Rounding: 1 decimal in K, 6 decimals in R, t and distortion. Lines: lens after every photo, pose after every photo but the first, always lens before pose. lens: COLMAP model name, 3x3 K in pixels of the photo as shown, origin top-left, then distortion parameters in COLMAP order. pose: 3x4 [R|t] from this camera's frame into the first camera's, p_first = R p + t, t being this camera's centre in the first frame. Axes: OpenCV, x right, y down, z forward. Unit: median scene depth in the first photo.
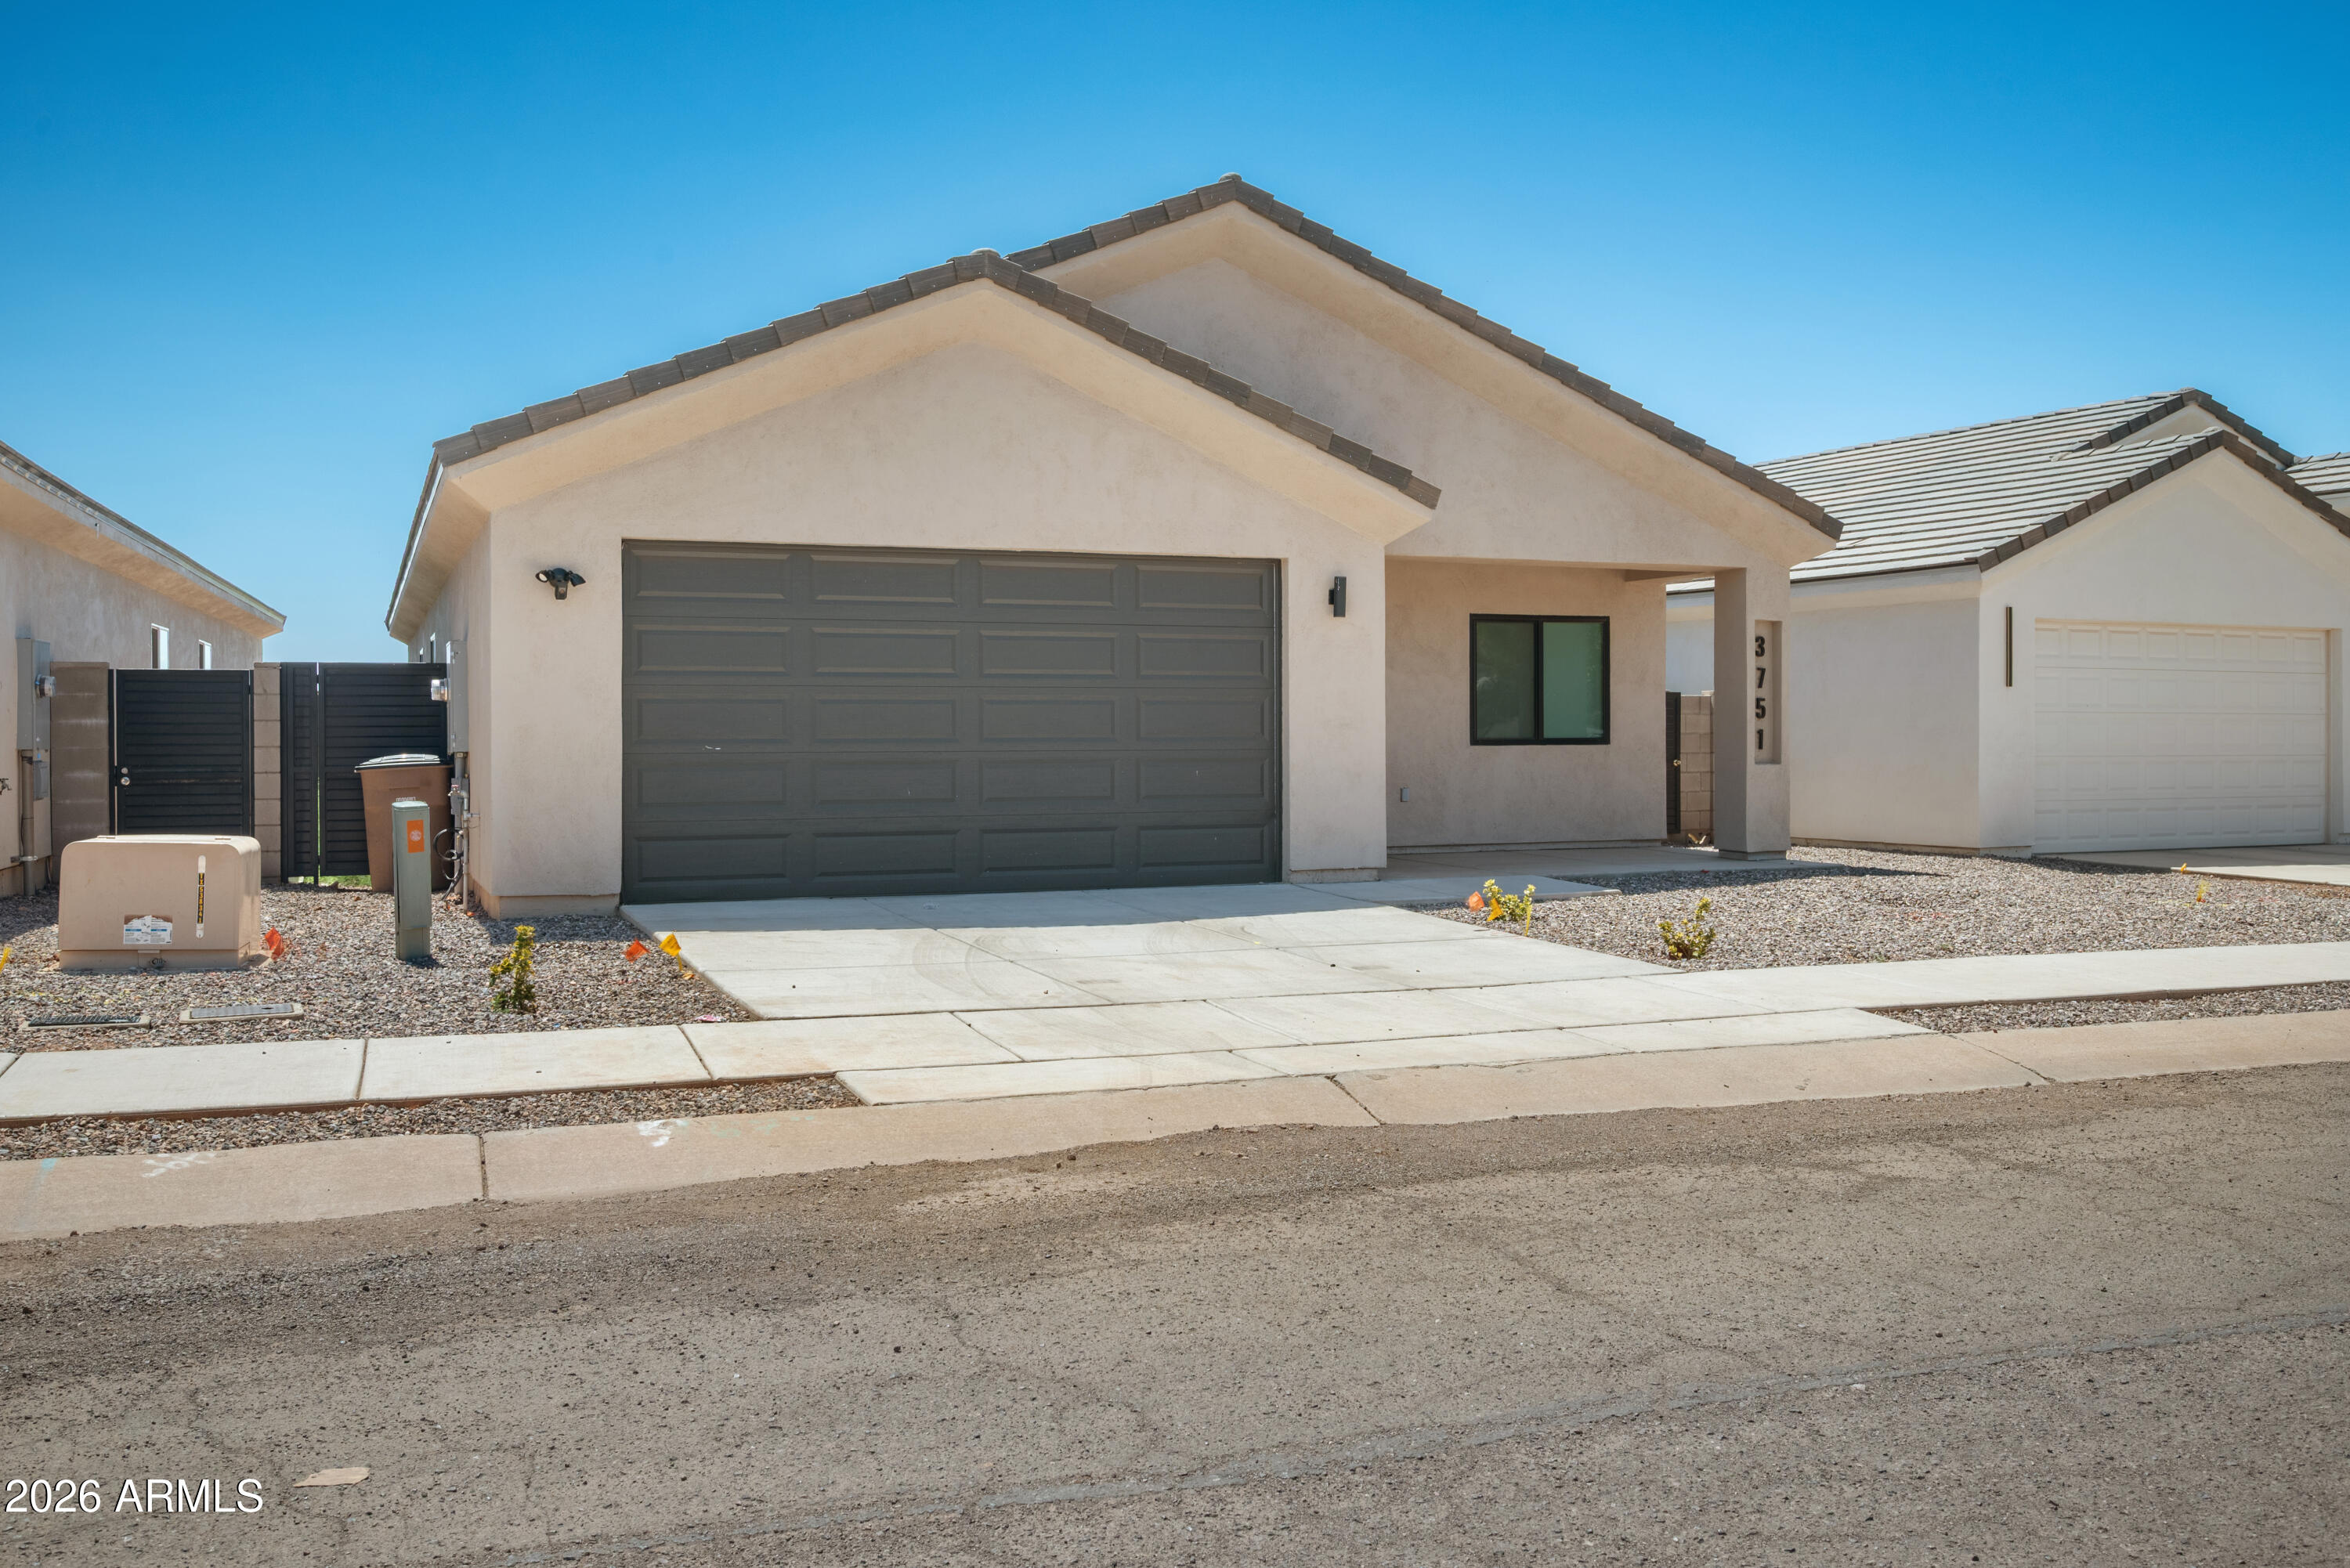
lens RADIAL K [[2120.3, 0, 1177.9], [0, 2120.3, 768.2], [0, 0, 1]] dist [0.047003, -0.000041]
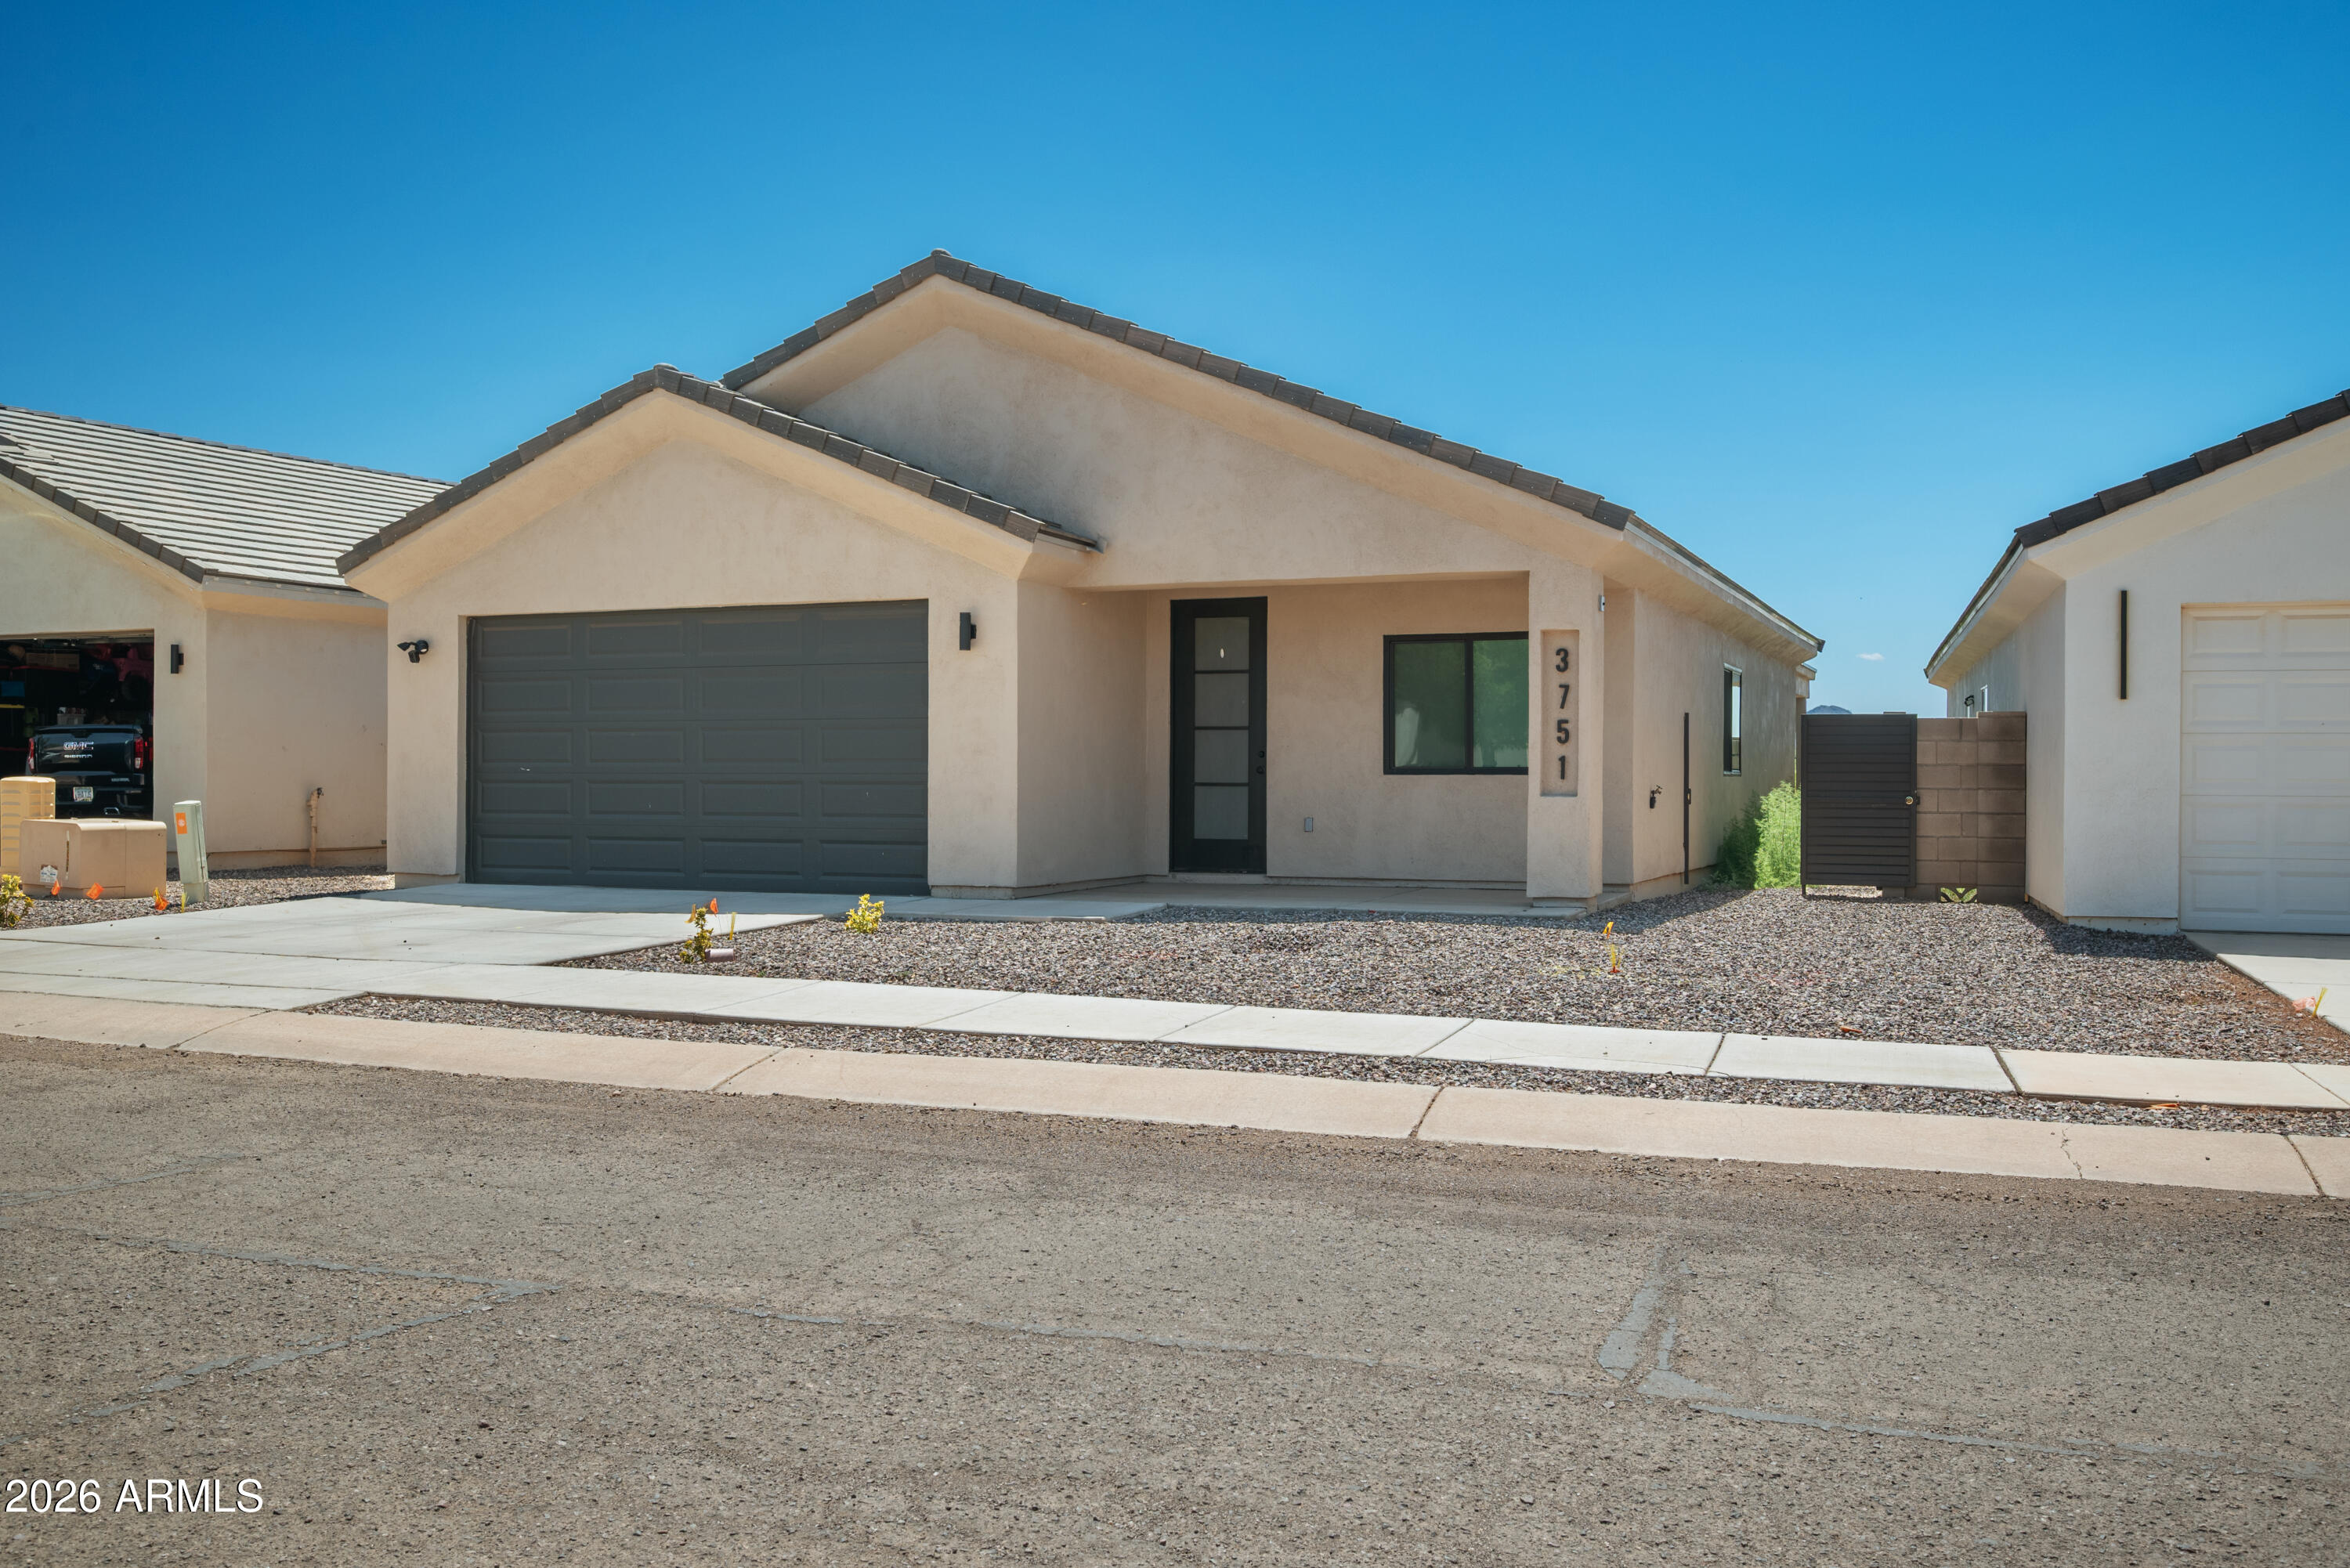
lens RADIAL K [[1921.1, 0, 1176.4], [0, 1921.1, 788.8], [0, 0, 1]] dist [0.015403, 0.002027]
pose [[0.707433, 0.012111, -0.706677, 0.811978], [-0.015449, 0.999879, 0.001670, -0.004551], [0.706612, 0.009736, 0.707535, 0.381980]]
